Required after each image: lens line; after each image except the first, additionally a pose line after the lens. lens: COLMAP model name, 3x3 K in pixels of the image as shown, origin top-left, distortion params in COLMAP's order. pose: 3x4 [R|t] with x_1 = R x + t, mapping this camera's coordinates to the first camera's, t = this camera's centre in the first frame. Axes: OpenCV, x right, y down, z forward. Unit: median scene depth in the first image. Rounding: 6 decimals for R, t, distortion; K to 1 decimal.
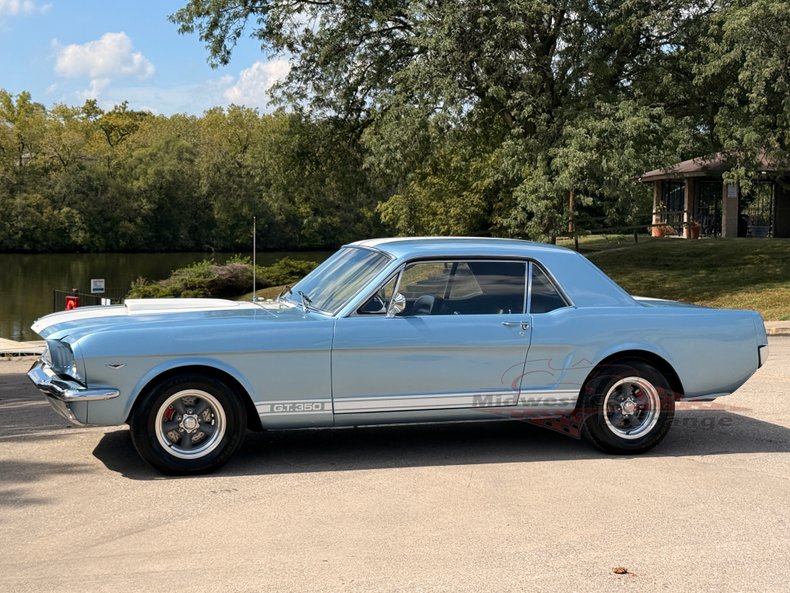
lens RADIAL K [[1259.5, 0, 407.8], [0, 1259.5, 303.9], [0, 0, 1]] dist [0.157387, -0.212195]
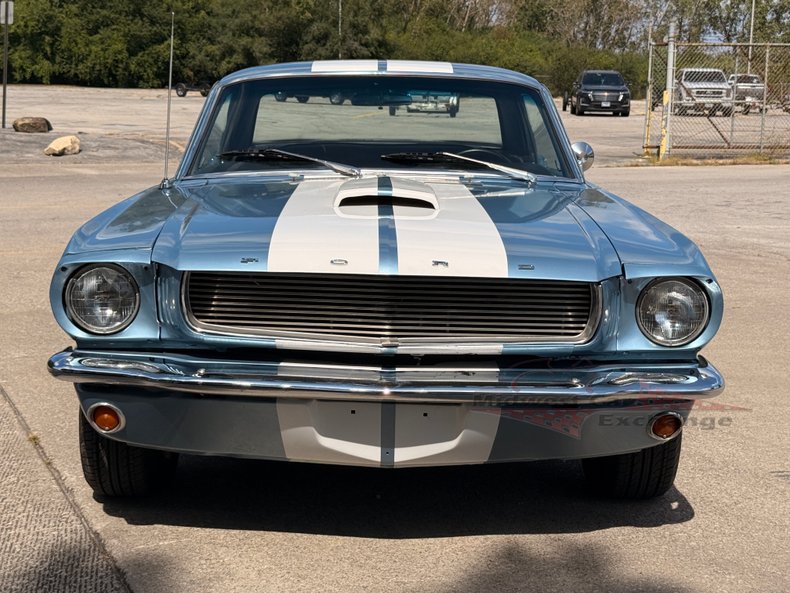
lens RADIAL K [[1258.2, 0, 397.3], [0, 1258.2, 301.8], [0, 0, 1]] dist [0.161978, -0.150543]
pose [[0.277278, -0.163286, 0.946813, -0.171687], [0.059542, 0.986479, 0.152690, -0.008385], [-0.958943, 0.014038, 0.283251, 0.229016]]
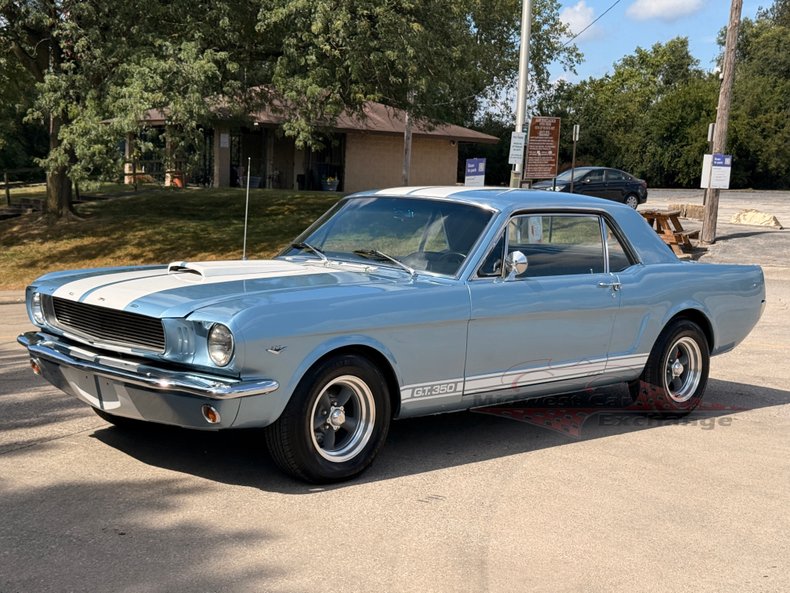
lens RADIAL K [[1258.2, 0, 397.3], [0, 1258.2, 301.8], [0, 0, 1]] dist [0.161978, -0.150543]
pose [[0.889544, -0.025786, 0.456121, -0.120893], [0.007895, 0.999124, 0.041088, -0.002684], [-0.456781, -0.032949, 0.888969, 0.067294]]
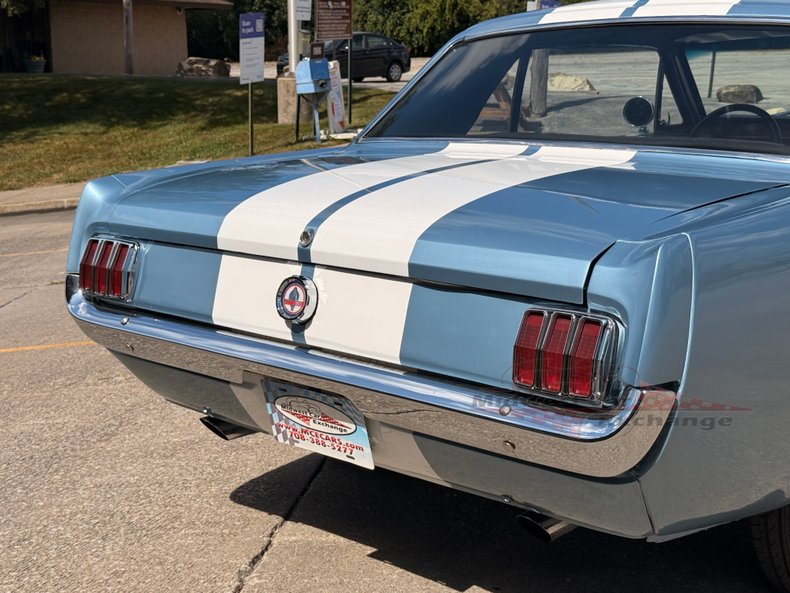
lens RADIAL K [[1199.5, 0, 391.0], [0, 1199.5, 307.8], [0, 0, 1]] dist [0.119613, -0.059651]
pose [[0.760528, -0.150955, 0.631514, -0.029219], [0.065686, 0.985497, 0.156464, -0.010000], [-0.645974, -0.077514, 0.759413, 0.289318]]
